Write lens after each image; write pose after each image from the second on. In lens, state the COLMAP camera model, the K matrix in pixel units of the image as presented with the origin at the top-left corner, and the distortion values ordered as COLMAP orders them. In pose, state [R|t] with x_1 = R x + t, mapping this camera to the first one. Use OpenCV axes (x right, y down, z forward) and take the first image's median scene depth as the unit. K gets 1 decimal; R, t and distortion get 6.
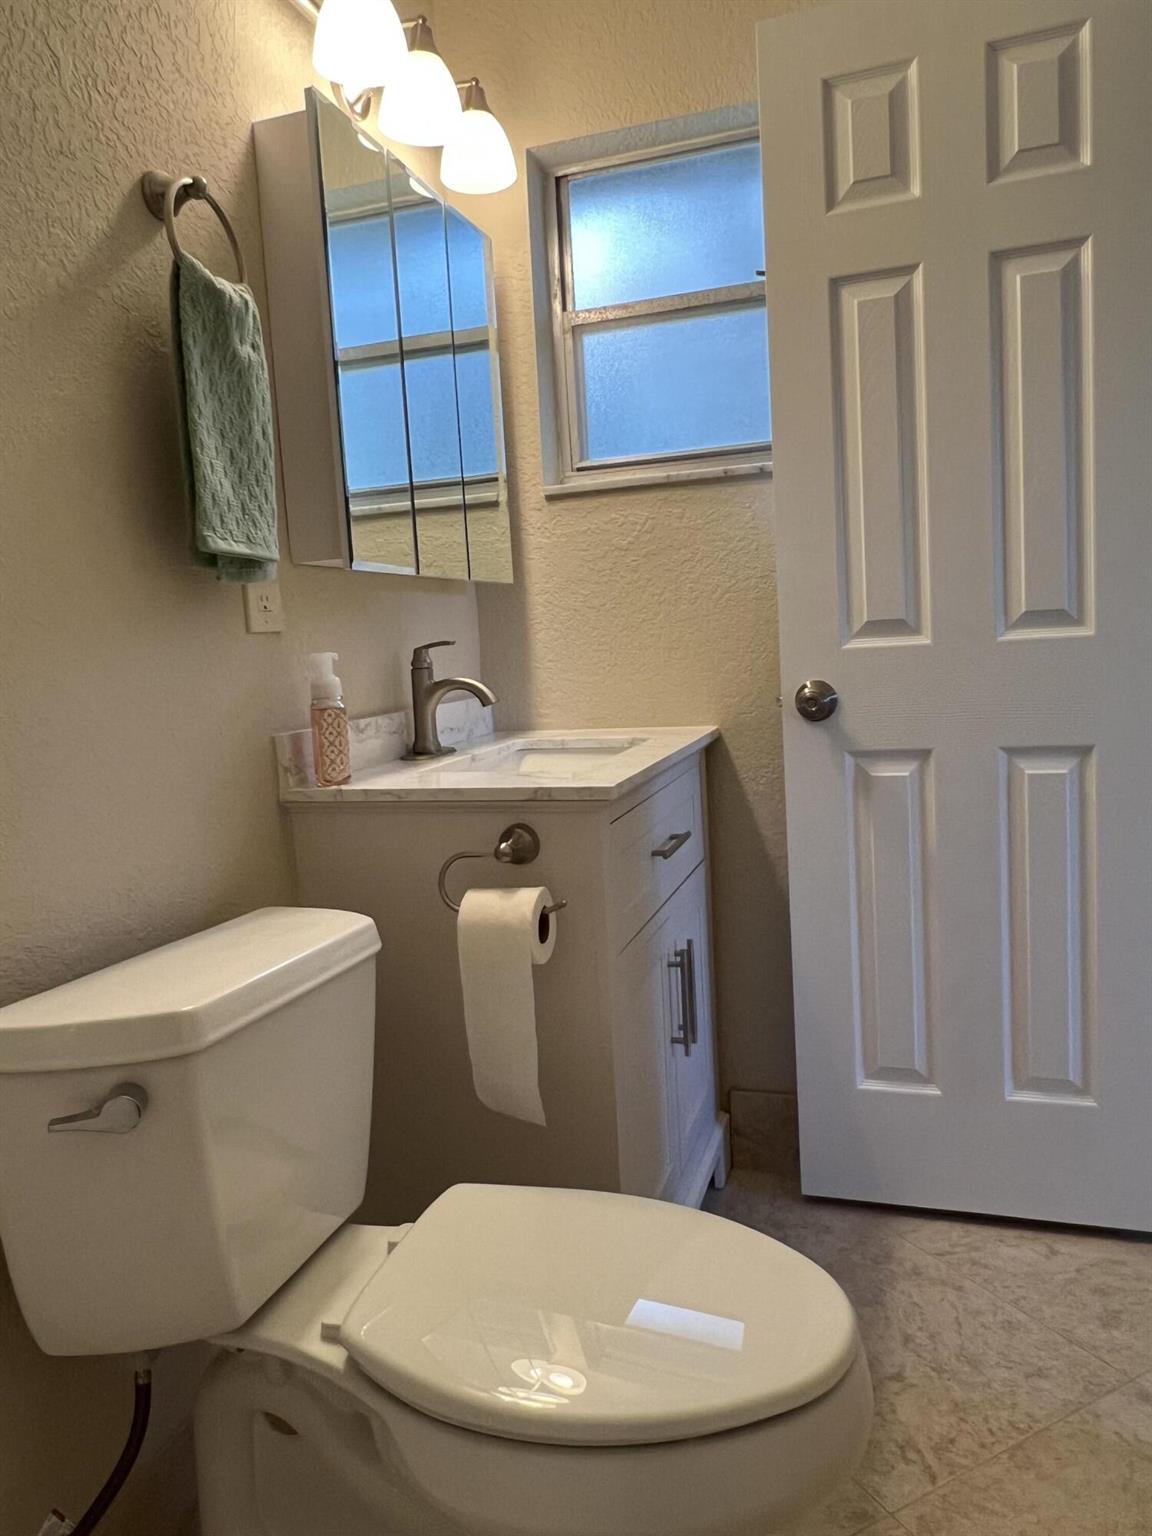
lens RADIAL K [[1096.3, 0, 571.9], [0, 1096.3, 758.8], [0, 0, 1]] dist [-0.001385, -0.004606]
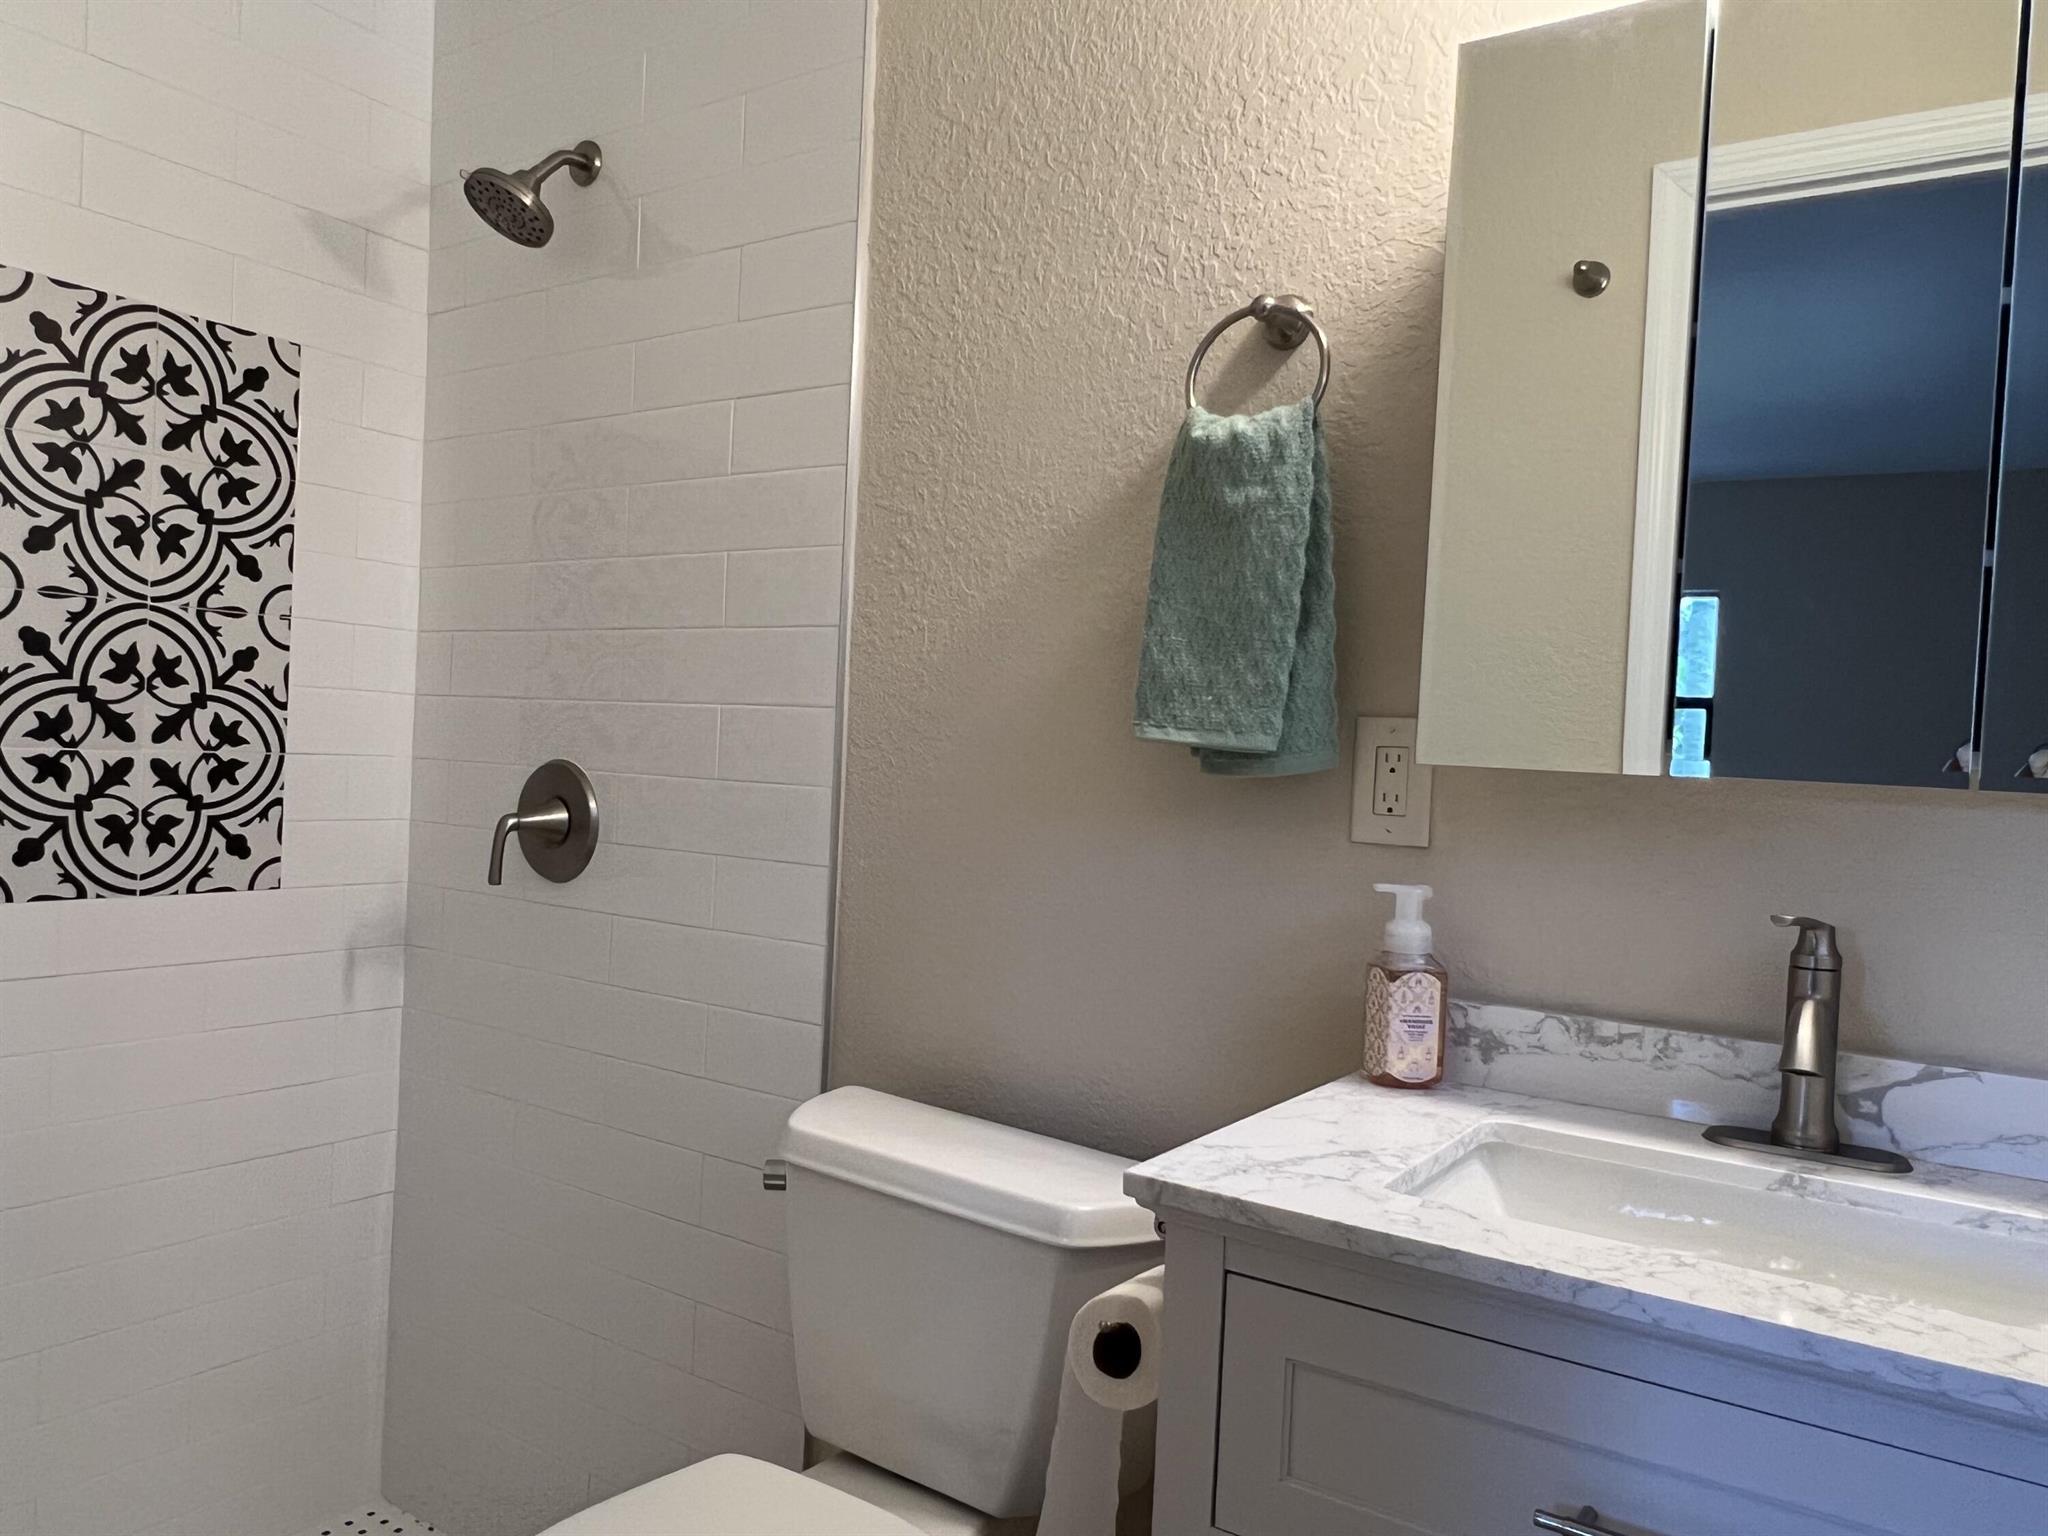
lens RADIAL K [[1461.7, 0, 1011.0], [0, 1461.7, 785.7], [0, 0, 1]] dist [-0.001385, -0.004606]
pose [[-0.296862, 0.066797, -0.952581, 0.683797], [-0.136975, 0.984256, 0.111705, -0.221991], [0.945045, 0.163640, -0.283039, 1.015737]]
